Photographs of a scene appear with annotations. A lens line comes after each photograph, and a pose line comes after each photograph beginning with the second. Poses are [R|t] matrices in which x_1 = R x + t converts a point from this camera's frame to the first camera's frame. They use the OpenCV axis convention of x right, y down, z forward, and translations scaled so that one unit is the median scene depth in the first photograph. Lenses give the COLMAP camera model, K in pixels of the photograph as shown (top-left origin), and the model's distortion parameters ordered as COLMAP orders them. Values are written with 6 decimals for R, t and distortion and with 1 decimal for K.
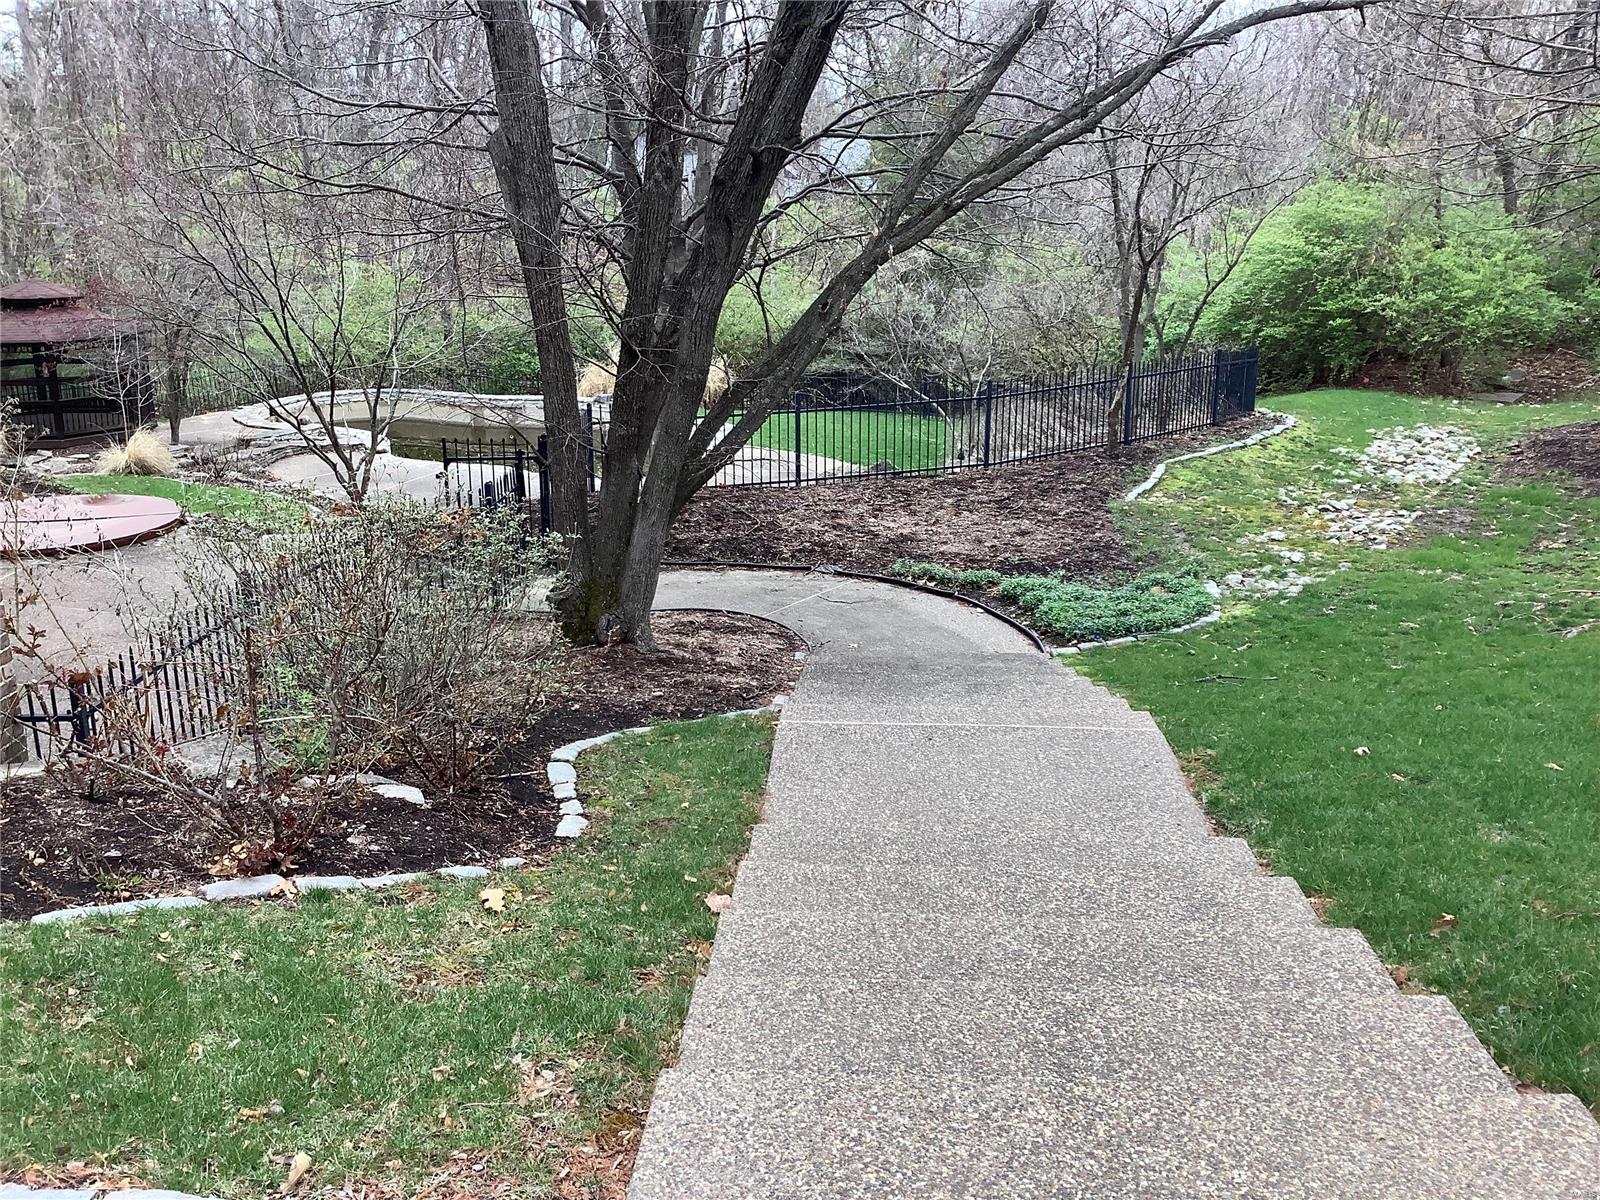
lens RADIAL K [[1456.5, 0, 791.9], [0, 1456.5, 598.8], [0, 0, 1]] dist [0.113389, -0.191927]
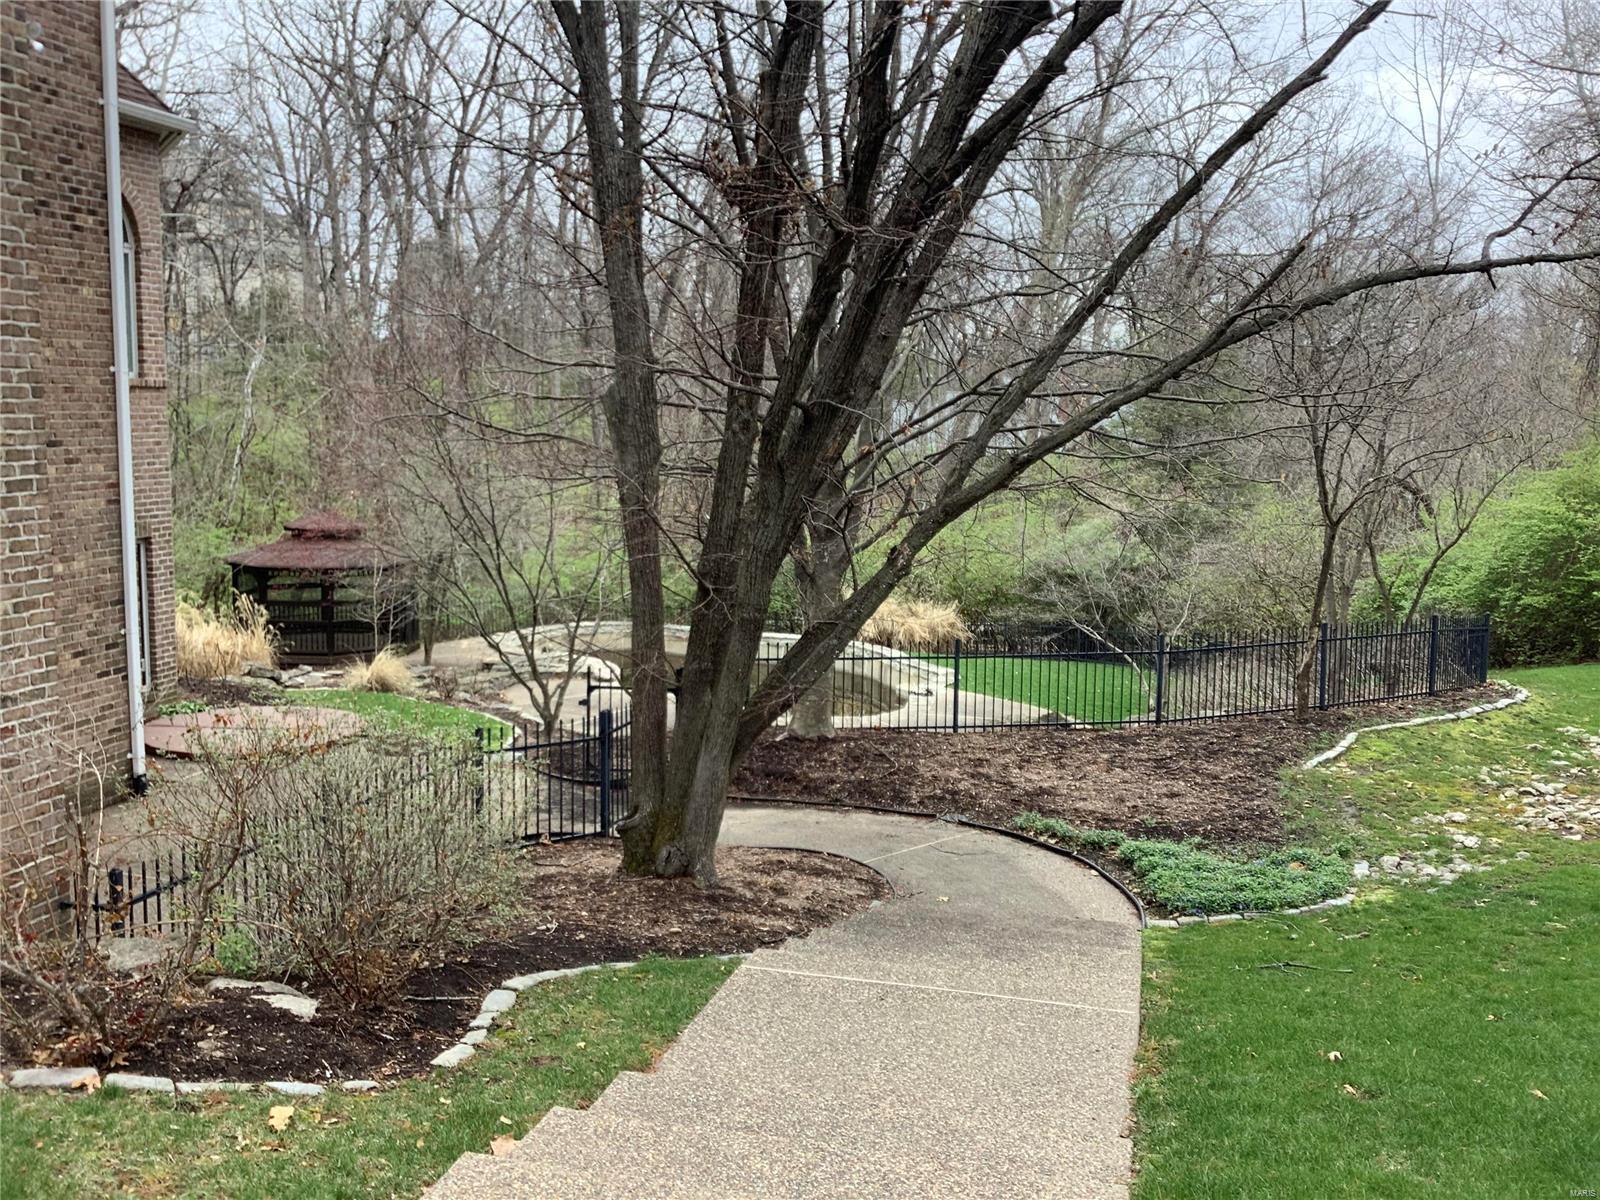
lens RADIAL K [[1456.5, 0, 789.4], [0, 1456.5, 596.0], [0, 0, 1]] dist [0.113389, -0.191927]
pose [[0.980060, 0.037024, -0.195222, 0.101713], [-0.069144, 0.984630, -0.160381, -0.002214], [0.186284, 0.170681, 0.967557, 0.010300]]
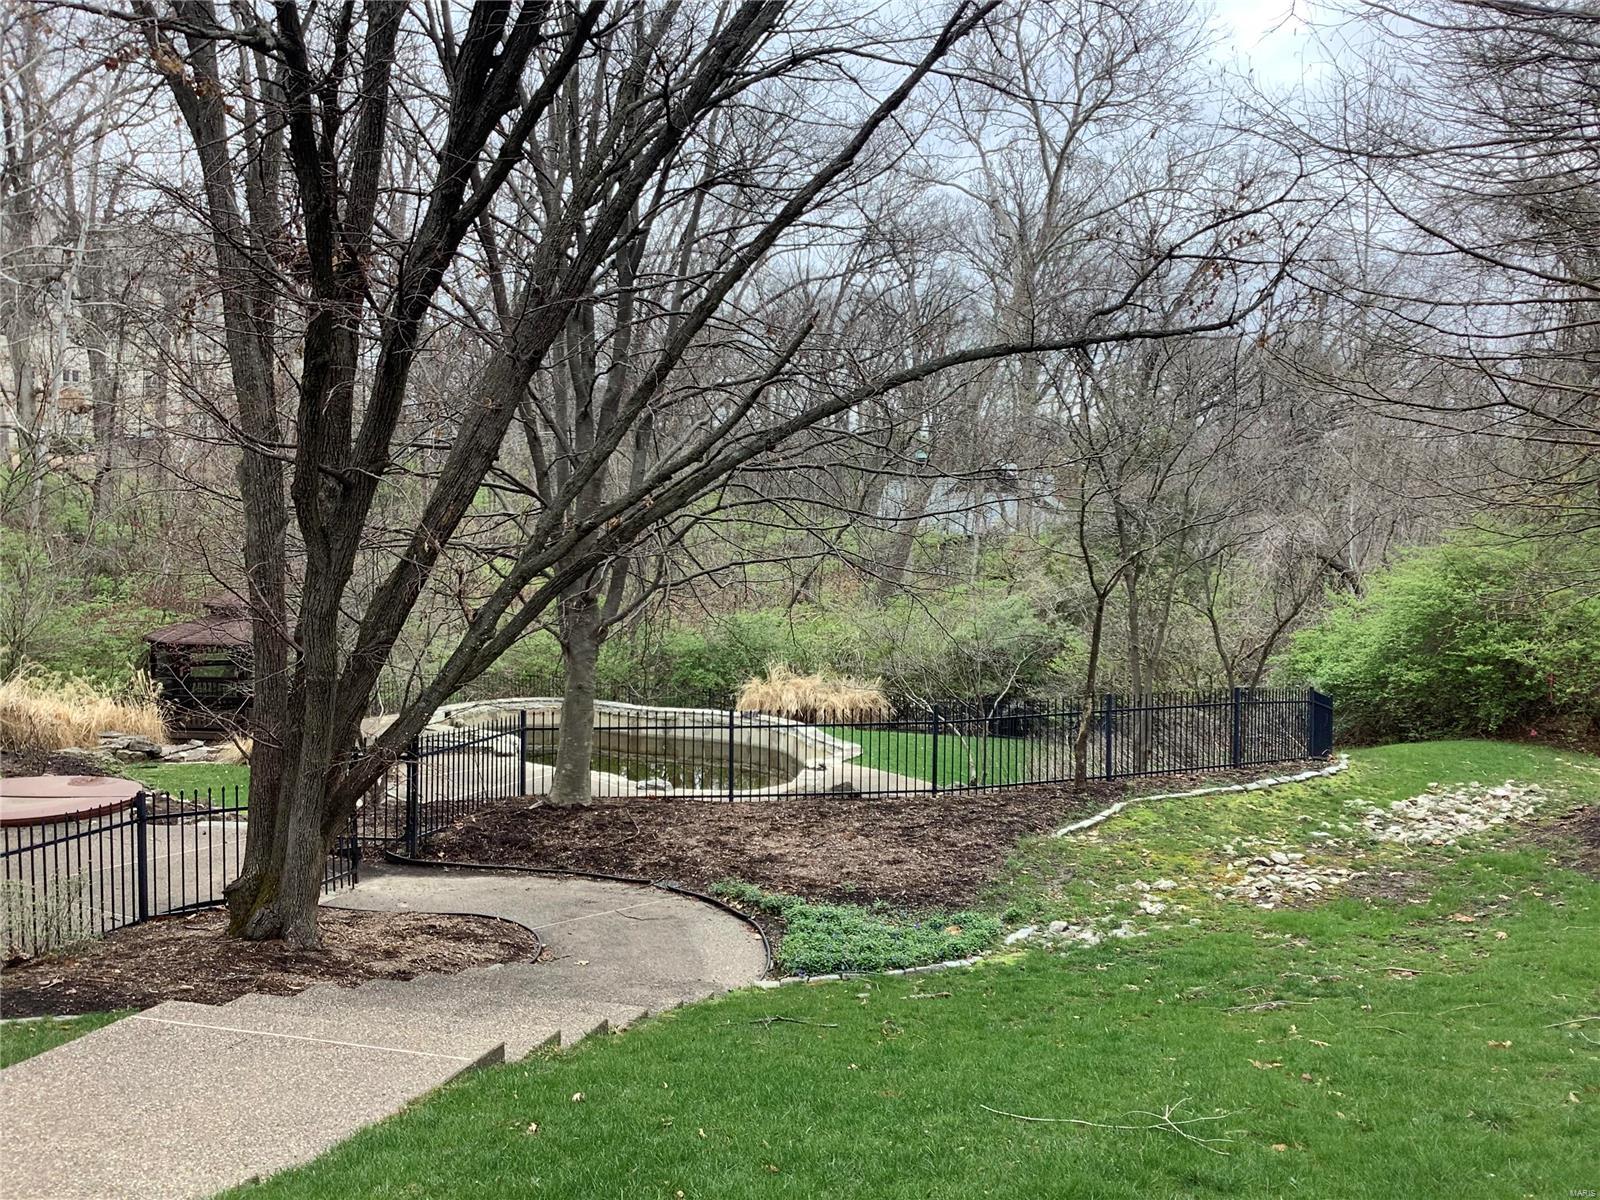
lens RADIAL K [[1456.5, 0, 799.3], [0, 1456.5, 593.6], [0, 0, 1]] dist [0.113389, -0.191927]
pose [[0.974874, 0.024976, -0.221354, 0.322595], [-0.073580, 0.974024, -0.214155, -0.006810], [0.210255, 0.225061, 0.951389, 0.038108]]
